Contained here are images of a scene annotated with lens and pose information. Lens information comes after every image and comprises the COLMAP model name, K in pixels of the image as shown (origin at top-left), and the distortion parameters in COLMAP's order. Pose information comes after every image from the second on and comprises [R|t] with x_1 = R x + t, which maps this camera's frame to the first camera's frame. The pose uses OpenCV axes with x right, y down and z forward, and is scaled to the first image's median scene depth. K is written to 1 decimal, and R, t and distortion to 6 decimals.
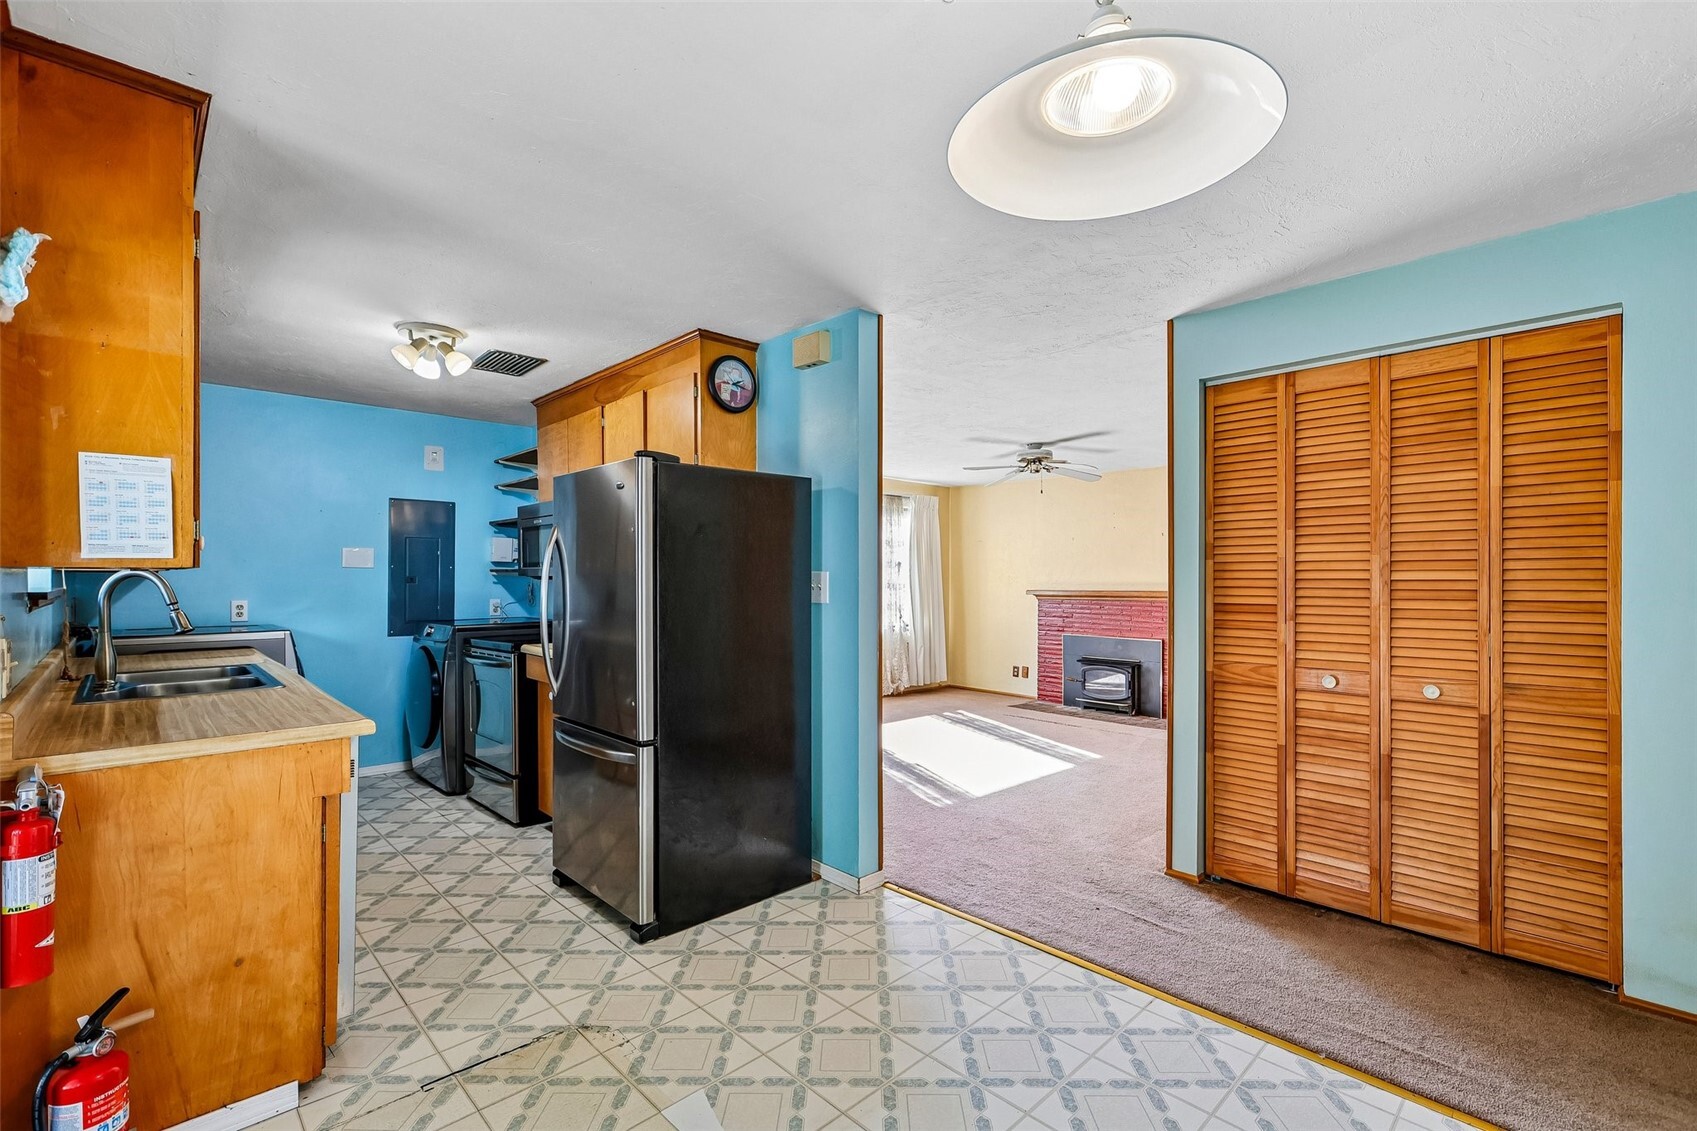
lens RADIAL K [[755.4, 0, 851.6], [0, 755.4, 575.9], [0, 0, 1]] dist [0.001702, 0.000170]
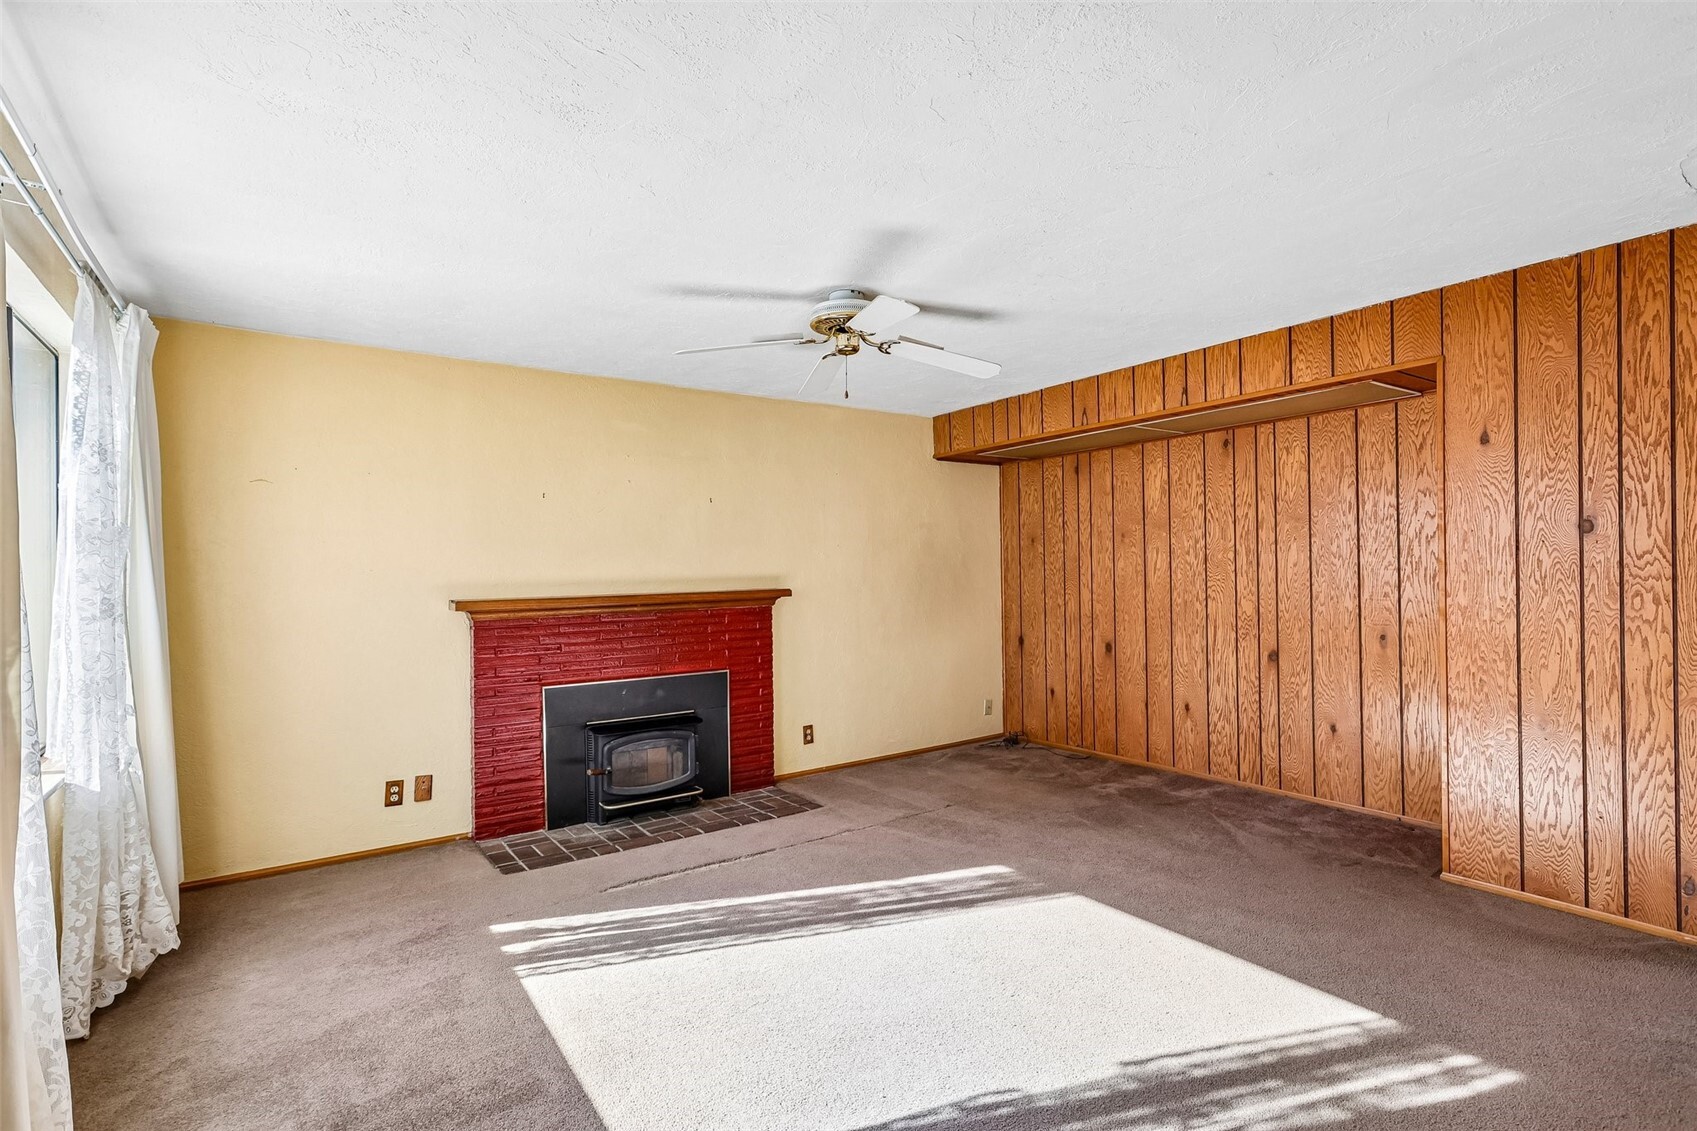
lens RADIAL K [[848.3, 0, 848.5], [0, 848.3, 565.5], [0, 0, 1]] dist [0.000995, 0.007359]
pose [[0.146939, -0.001225, 0.989145, -0.231019], [0.013711, 0.999906, -0.000799, 0.001076], [-0.989050, 0.013680, 0.146942, 0.698449]]
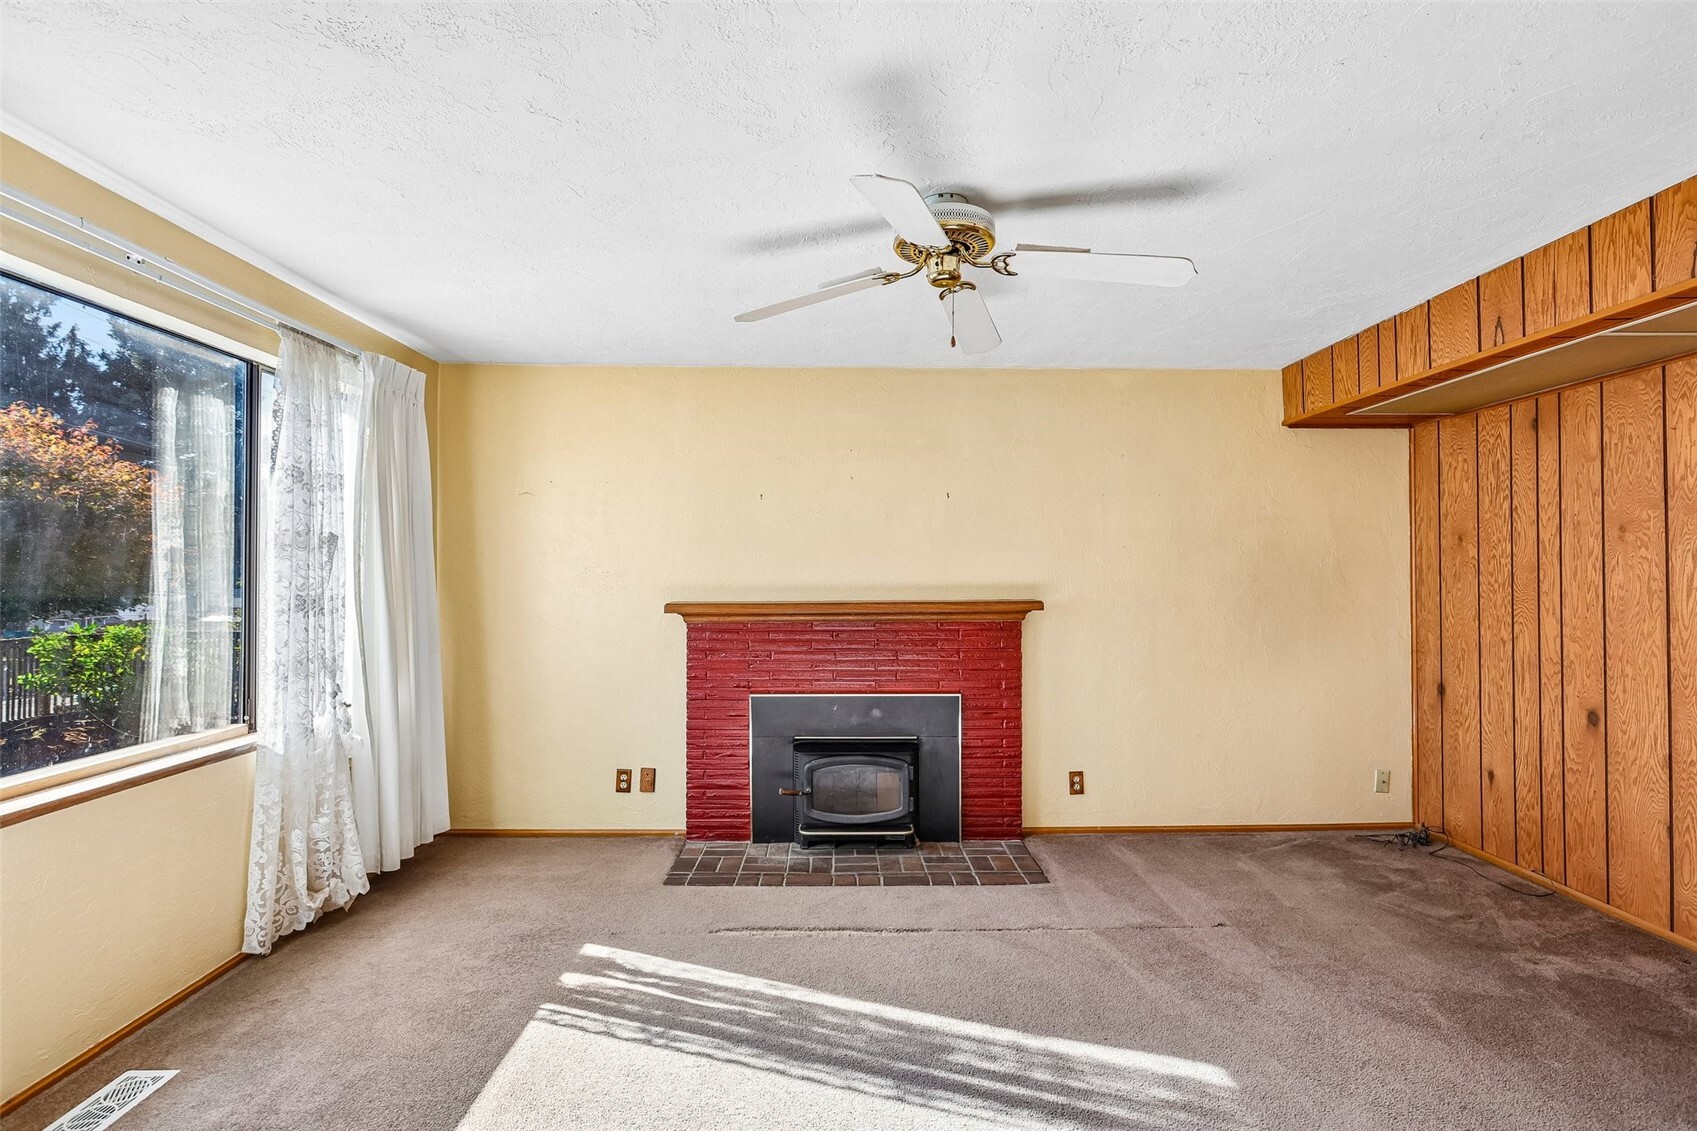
lens RADIAL K [[800.5, 0, 866.0], [0, 800.5, 561.3], [0, 0, 1]] dist [-0.000270, 0.001473]
pose [[0.686602, 0.005096, 0.727016, -0.037561], [0.001380, 0.999964, -0.008312, -0.002727], [-0.727032, 0.006711, 0.686570, 0.579853]]
